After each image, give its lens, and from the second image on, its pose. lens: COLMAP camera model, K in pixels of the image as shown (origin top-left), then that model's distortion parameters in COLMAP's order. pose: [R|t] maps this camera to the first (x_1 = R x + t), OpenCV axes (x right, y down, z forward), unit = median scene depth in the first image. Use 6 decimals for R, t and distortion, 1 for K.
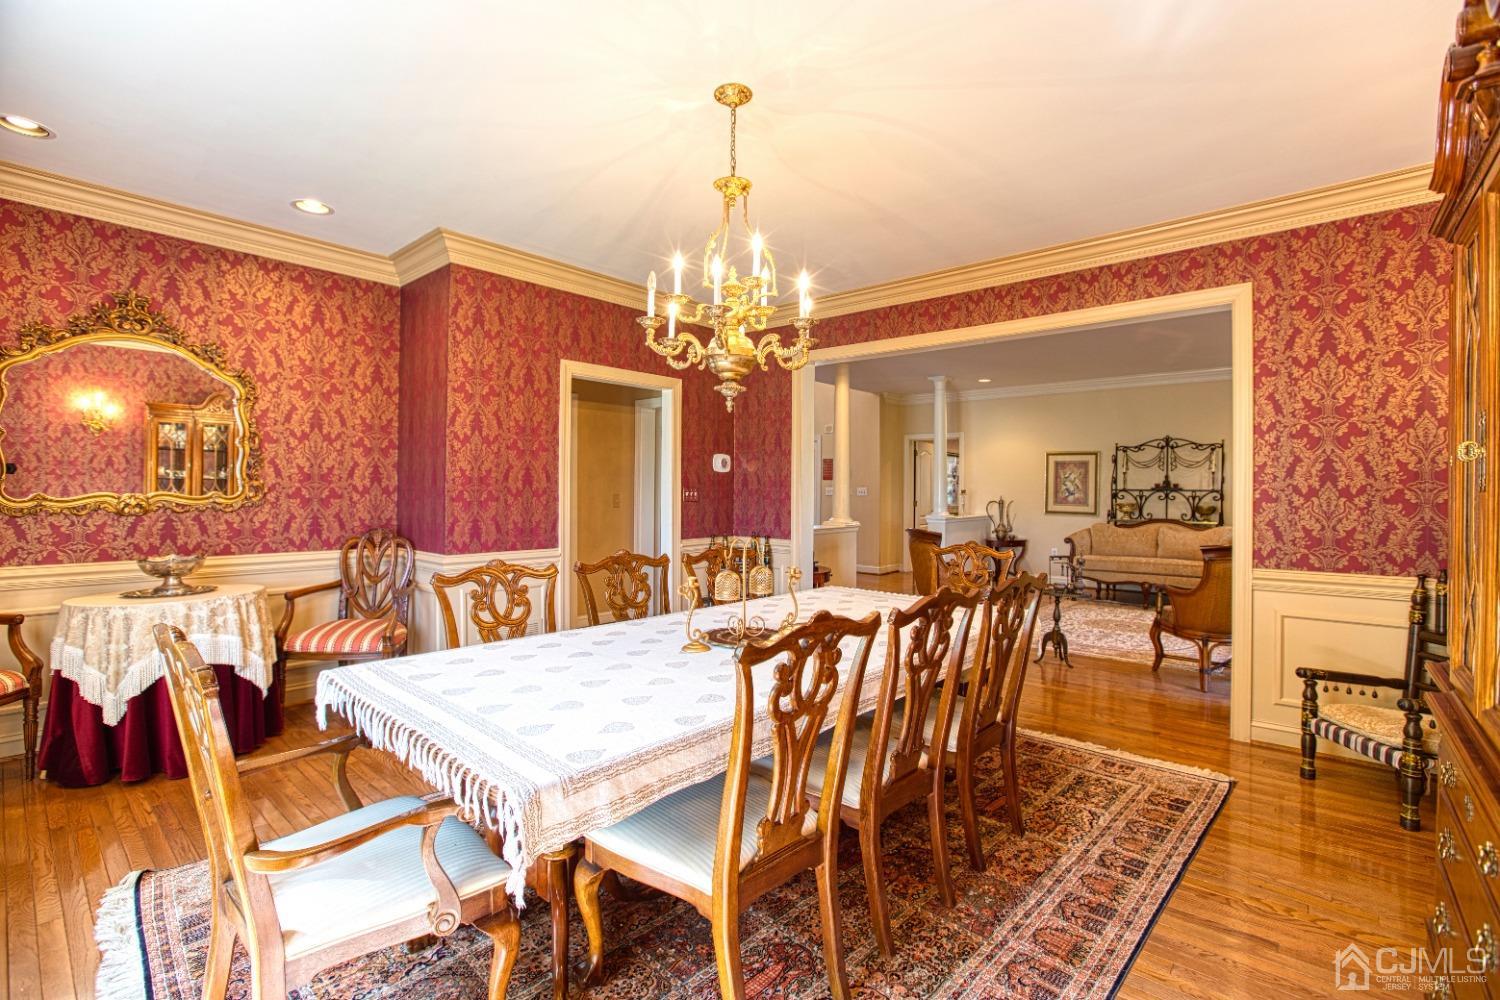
lens RADIAL K [[680.7, 0, 746.4], [0, 680.7, 490.0], [0, 0, 1]] dist [-0.051855, 0.018277]
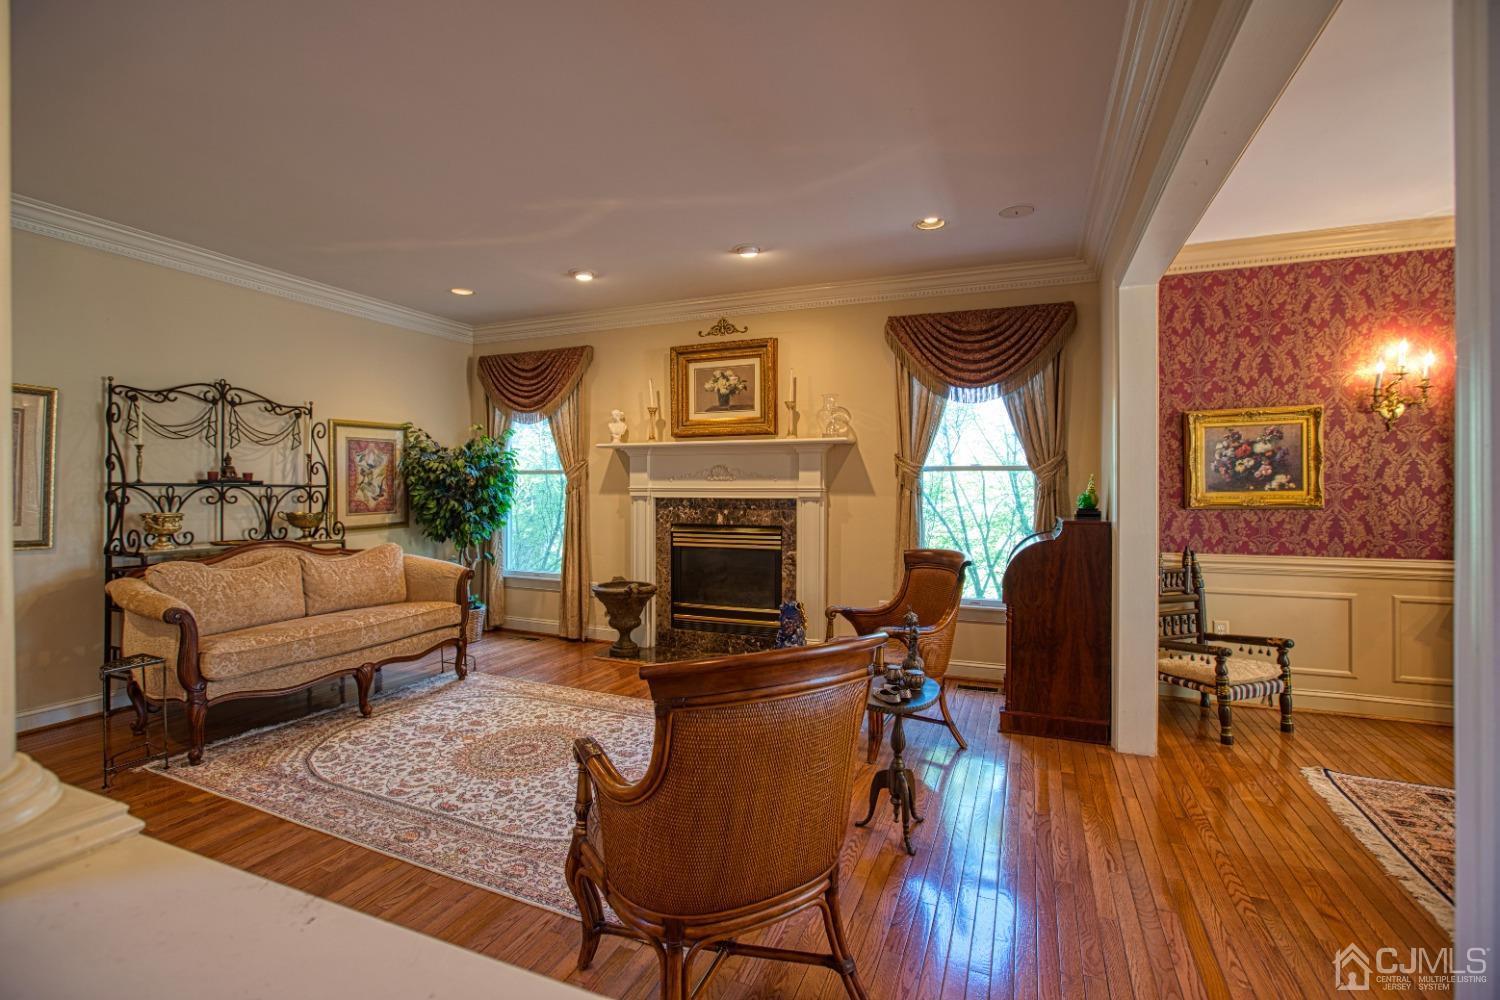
lens RADIAL K [[680.7, 0, 746.4], [0, 680.7, 490.0], [0, 0, 1]] dist [-0.051855, 0.018277]
pose [[-0.315938, -0.006296, 0.948759, 0.015614], [-0.004264, 0.999977, 0.005216, -0.000242], [-0.948770, -0.002397, -0.315958, 0.773494]]
